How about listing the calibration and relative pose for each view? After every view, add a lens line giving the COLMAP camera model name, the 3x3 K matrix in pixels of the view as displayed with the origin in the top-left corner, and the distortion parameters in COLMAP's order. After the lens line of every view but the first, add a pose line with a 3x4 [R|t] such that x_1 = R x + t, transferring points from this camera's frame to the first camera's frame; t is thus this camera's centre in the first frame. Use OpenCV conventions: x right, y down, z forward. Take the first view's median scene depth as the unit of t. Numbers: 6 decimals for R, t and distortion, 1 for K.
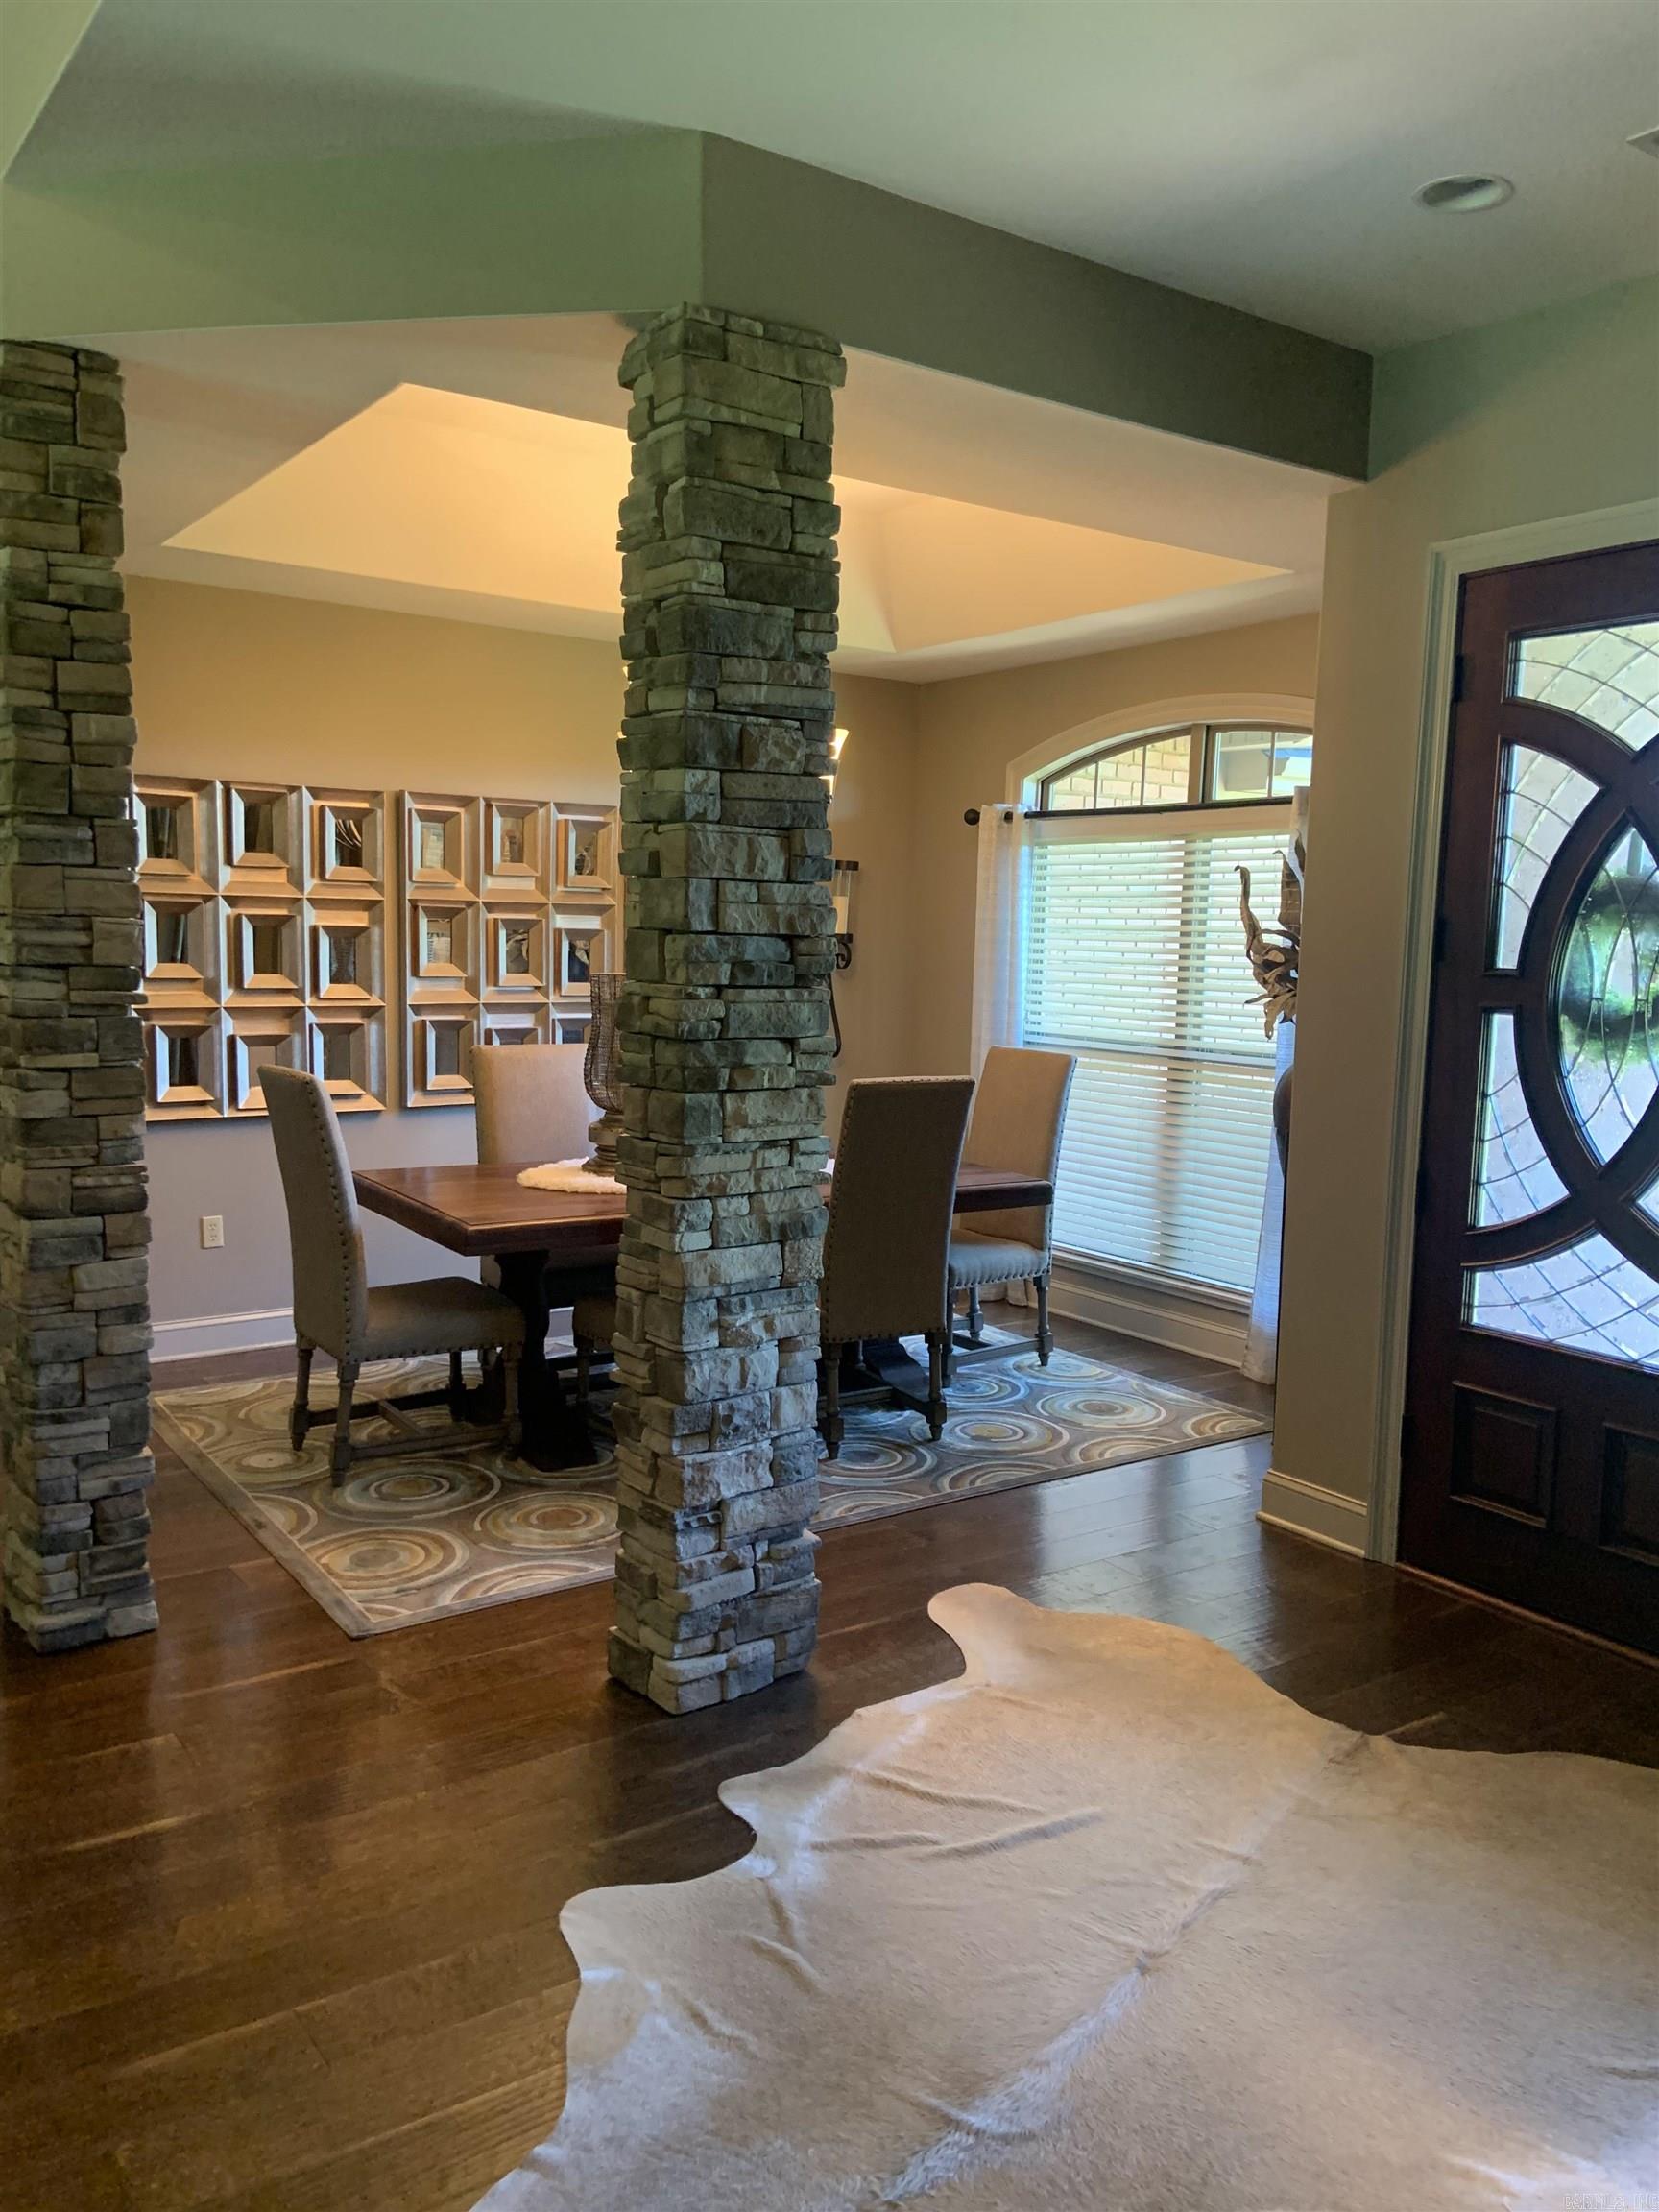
lens RADIAL K [[1703.8, 0, 835.8], [0, 1703.8, 1107.5], [0, 0, 1]] dist [0.126168, -0.148098]
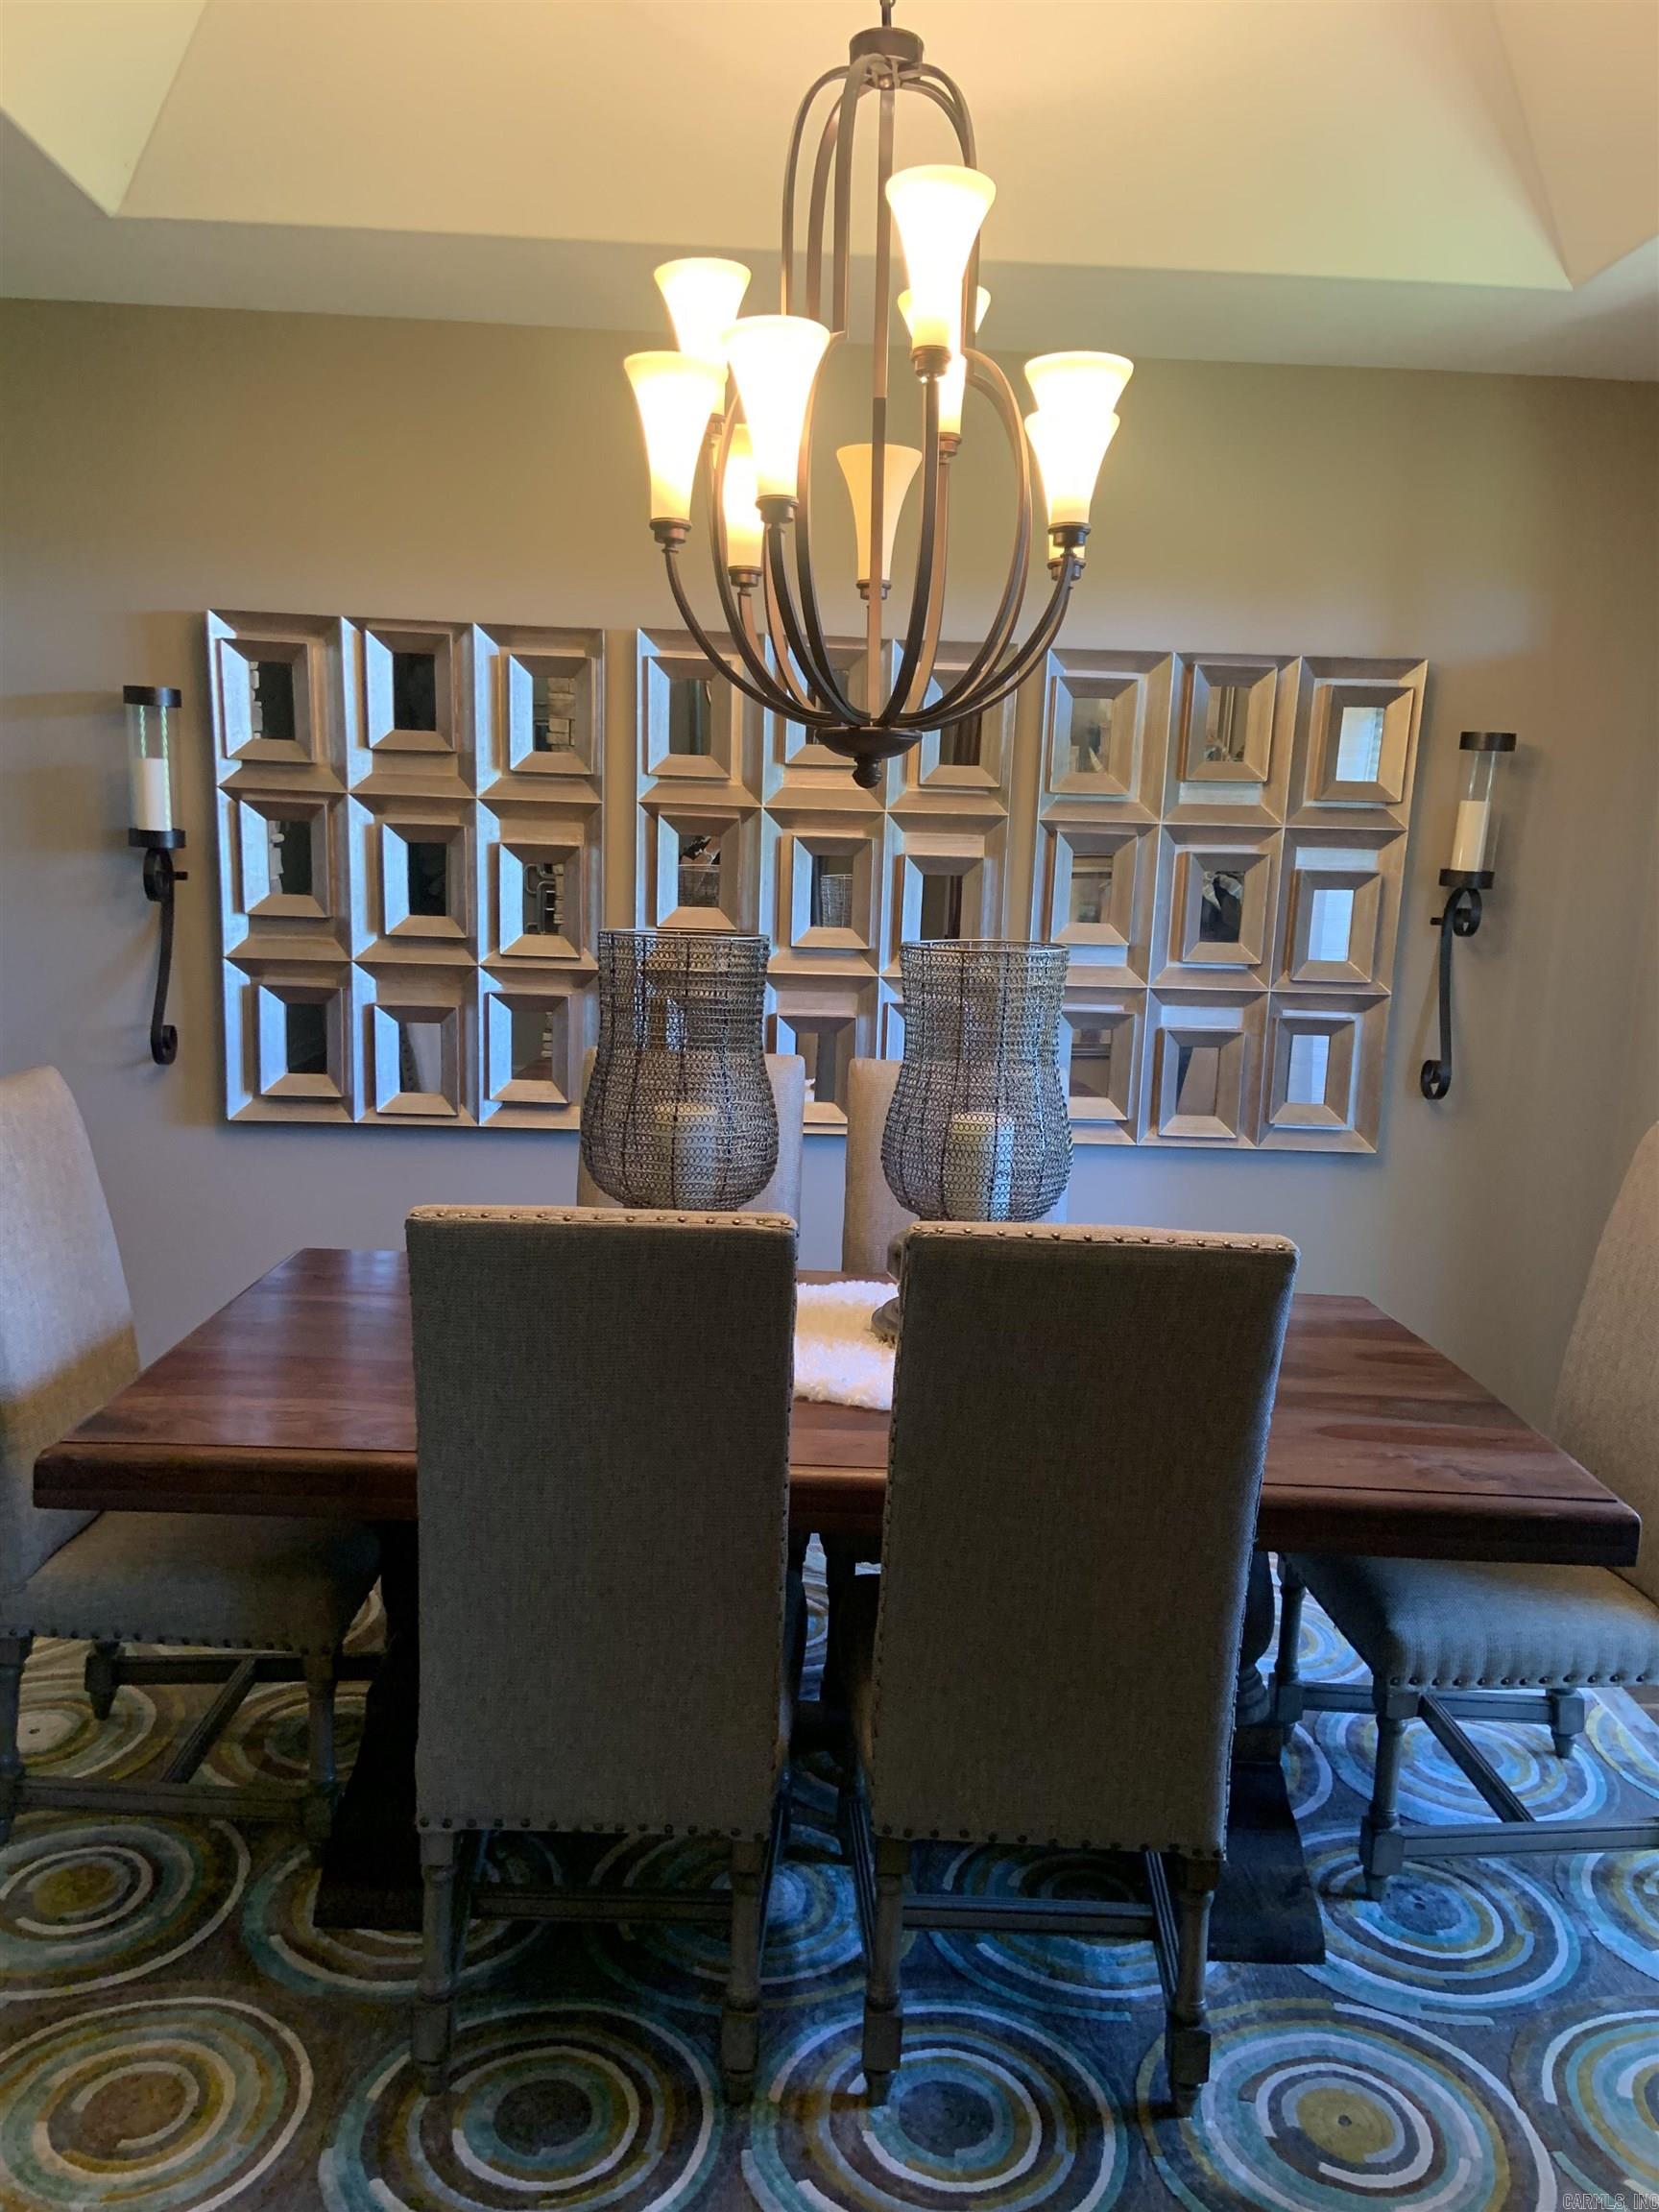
lens RADIAL K [[1703.8, 0, 821.0], [0, 1703.8, 1111.5], [0, 0, 1]] dist [0.126168, -0.148098]
pose [[0.830504, 0.101216, -0.547739, 0.165739], [-0.078457, 0.994805, 0.064869, -0.055719], [0.551459, -0.010900, 0.834131, 0.520911]]
